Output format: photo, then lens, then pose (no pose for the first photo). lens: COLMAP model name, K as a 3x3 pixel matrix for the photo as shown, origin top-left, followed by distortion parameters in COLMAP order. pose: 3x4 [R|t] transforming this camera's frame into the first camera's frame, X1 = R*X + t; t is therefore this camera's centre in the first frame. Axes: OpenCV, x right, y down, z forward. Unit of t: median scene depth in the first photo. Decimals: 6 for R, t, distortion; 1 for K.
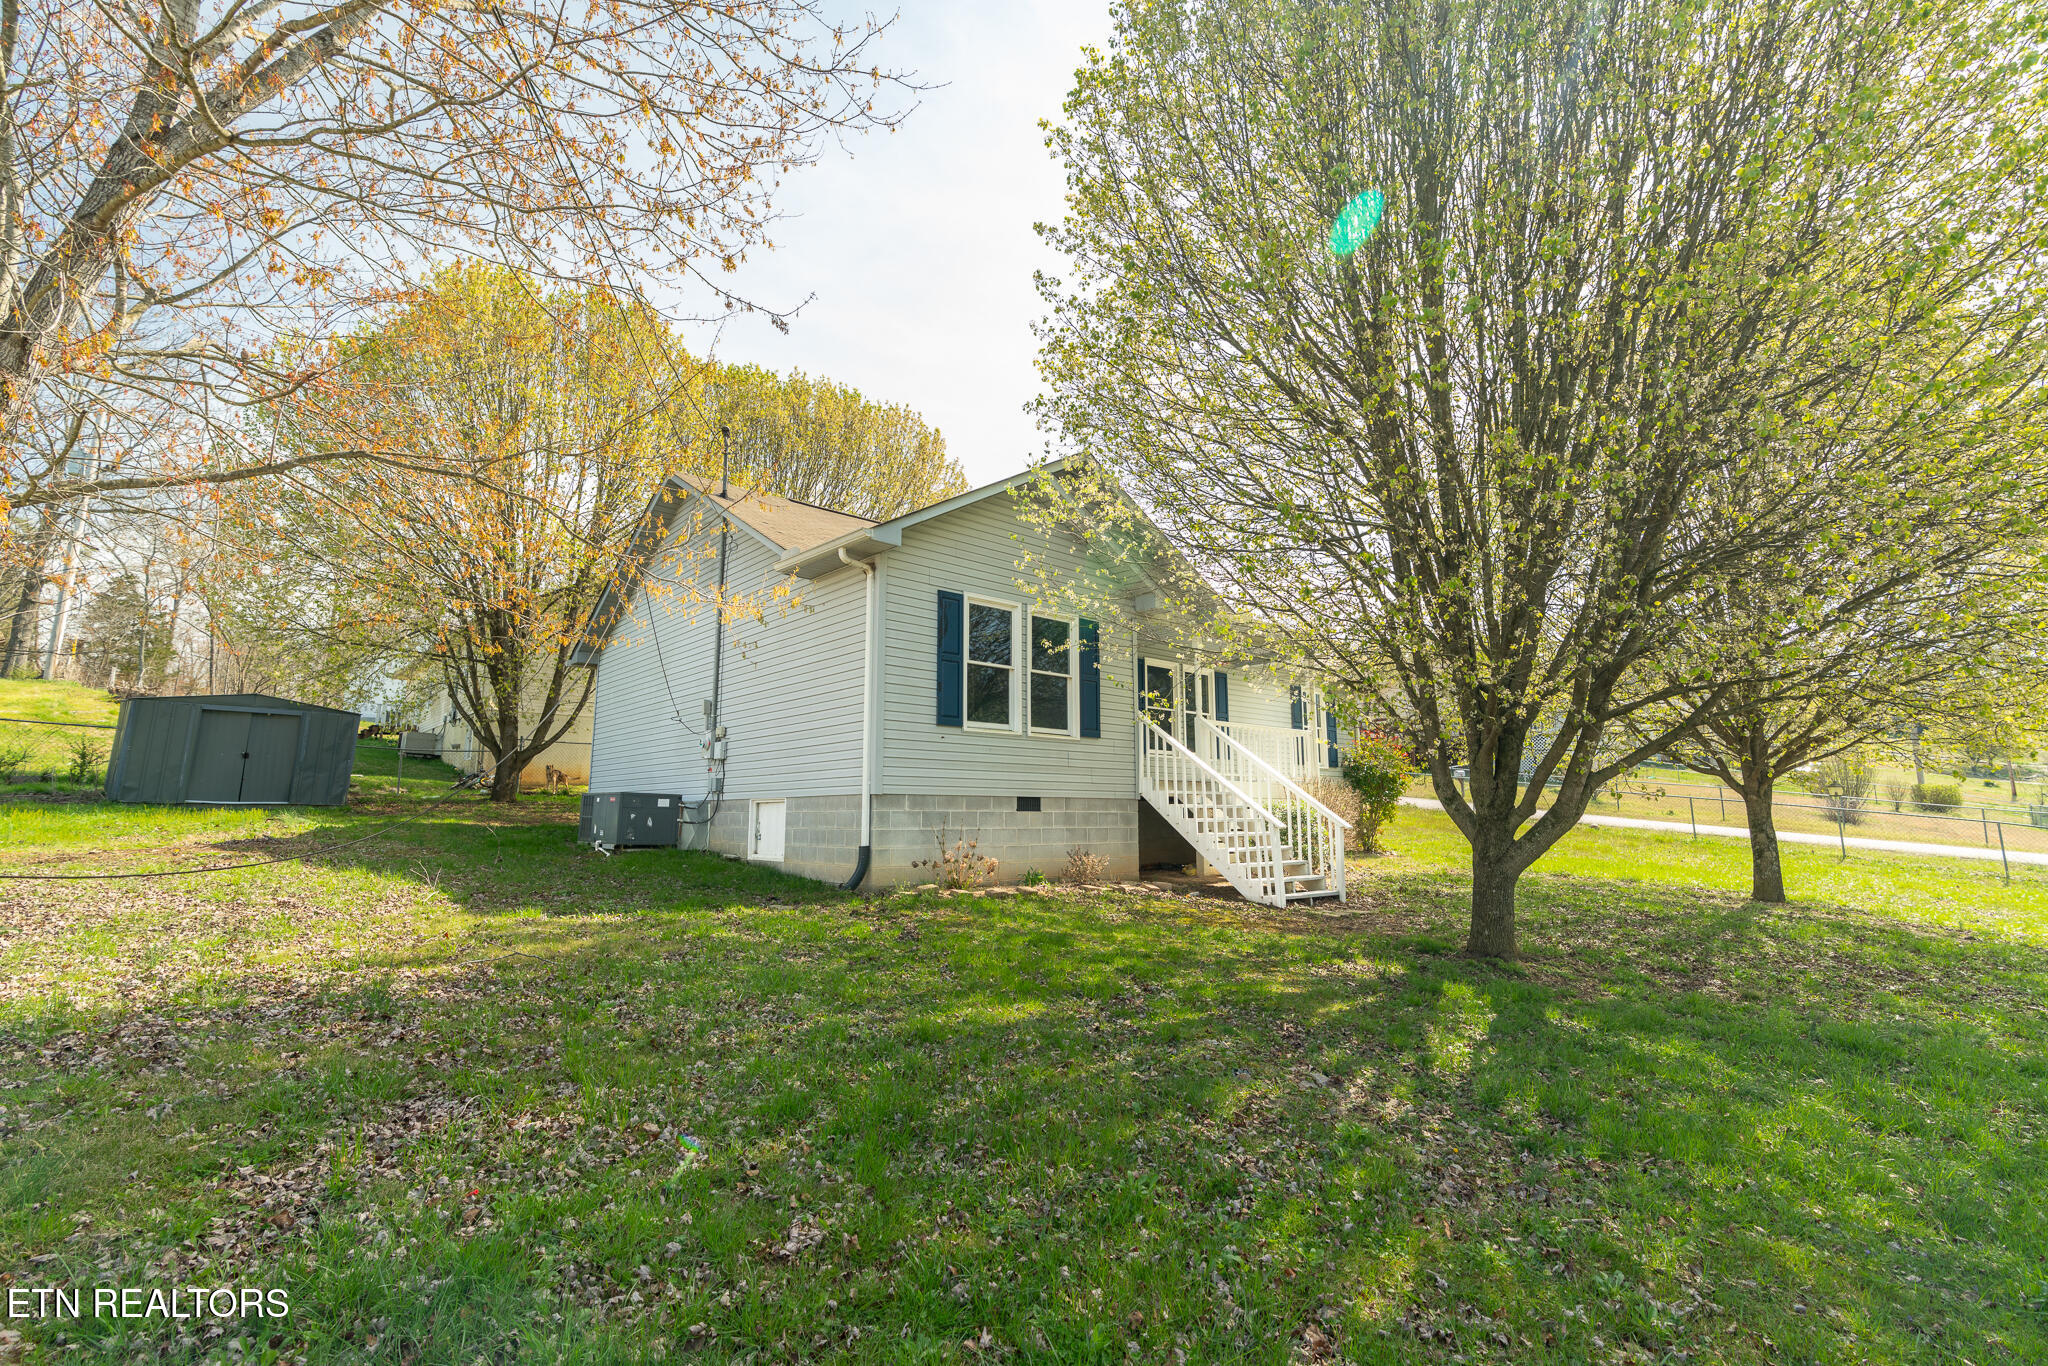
lens RADIAL K [[908.2, 0, 1024.0], [0, 908.2, 683.0], [0, 0, 1]] dist [-0.000417, -0.000116]
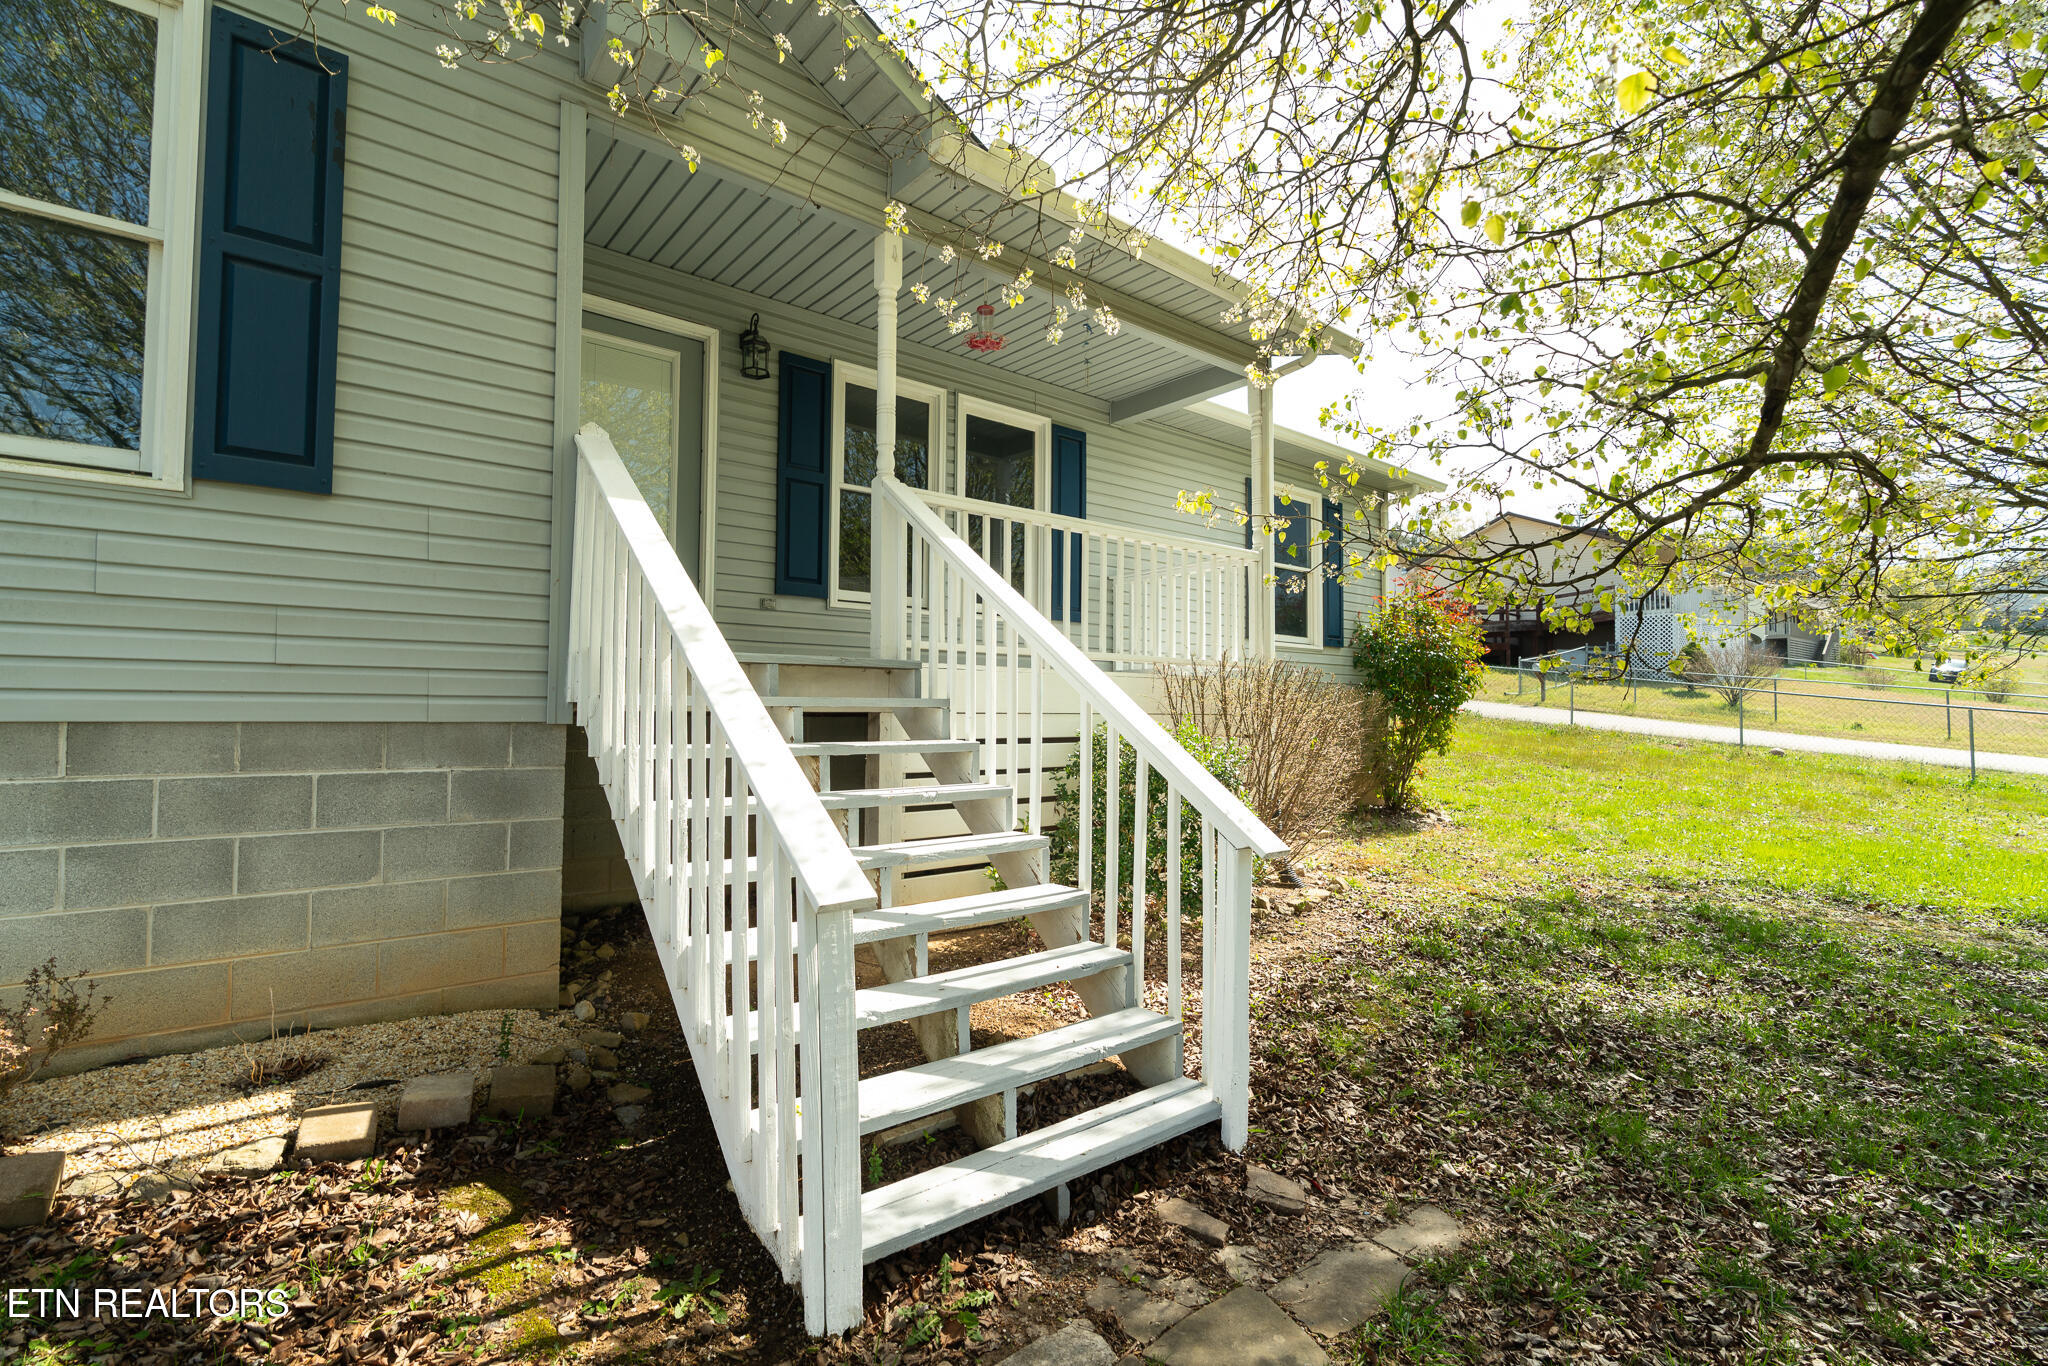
lens RADIAL K [[908.2, 0, 1024.0], [0, 908.2, 683.0], [0, 0, 1]] dist [-0.000417, -0.000116]
pose [[0.998787, 0.005307, -0.048945, 0.203907], [0.000296, 0.993508, 0.113761, 0.058112], [0.049231, -0.113637, 0.992302, 0.511175]]
